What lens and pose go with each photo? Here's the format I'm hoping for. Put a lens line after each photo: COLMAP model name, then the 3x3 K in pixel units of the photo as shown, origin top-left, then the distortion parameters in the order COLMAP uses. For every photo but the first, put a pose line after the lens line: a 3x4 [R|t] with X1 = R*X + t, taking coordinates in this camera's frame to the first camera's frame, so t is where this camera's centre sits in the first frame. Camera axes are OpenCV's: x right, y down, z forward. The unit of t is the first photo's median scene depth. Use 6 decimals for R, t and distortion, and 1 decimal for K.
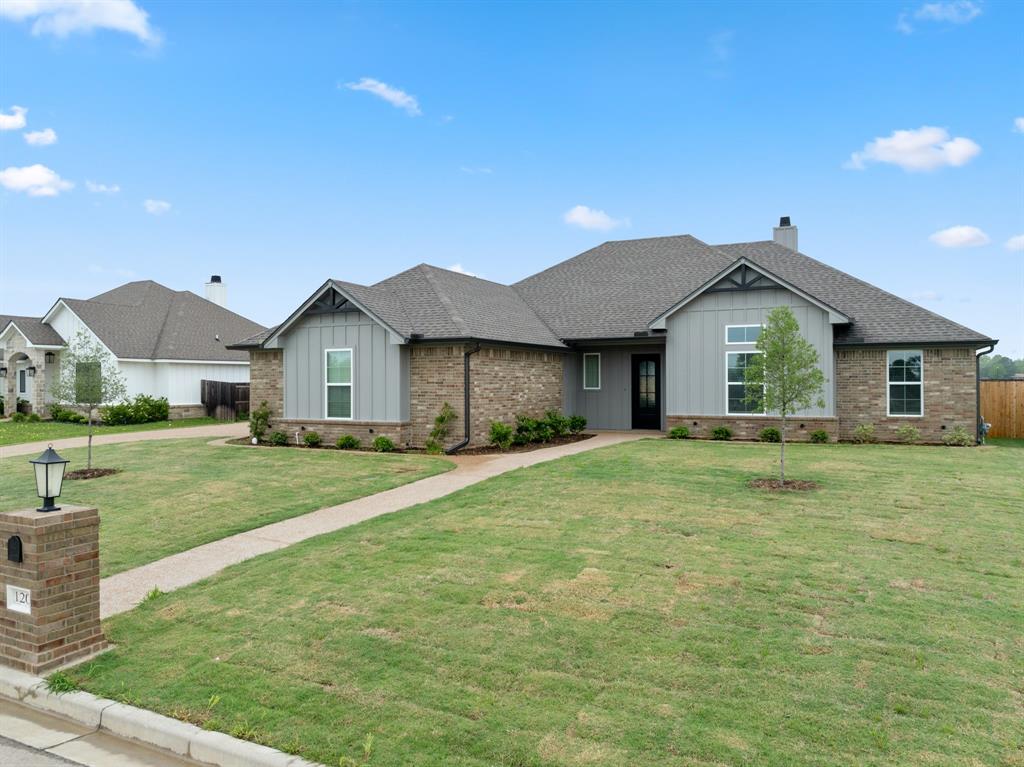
lens RADIAL K [[729.4, 0, 510.2], [0, 729.4, 384.4], [0, 0, 1]] dist [-0.041811, -0.000356]
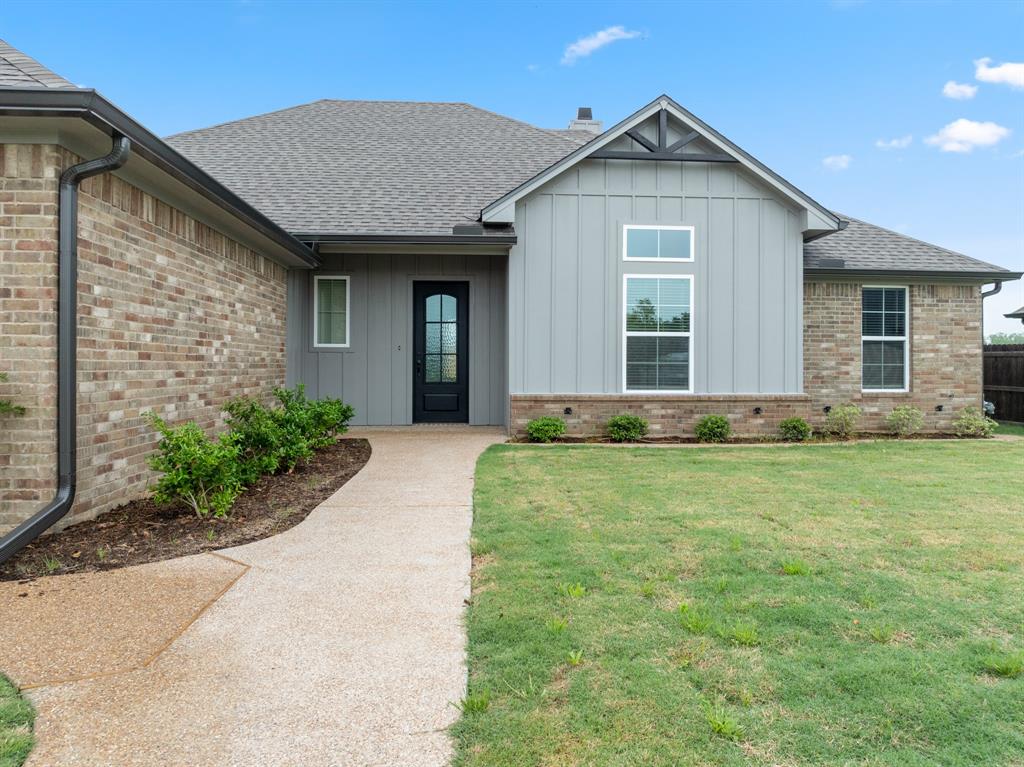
lens RADIAL K [[729.4, 0, 509.4], [0, 729.4, 372.5], [0, 0, 1]] dist [-0.041811, -0.000356]
pose [[0.861876, 0.001529, 0.507117, -0.044236], [-0.005808, 0.999960, 0.006856, 0.023673], [-0.507086, -0.008854, 0.861850, 0.581561]]
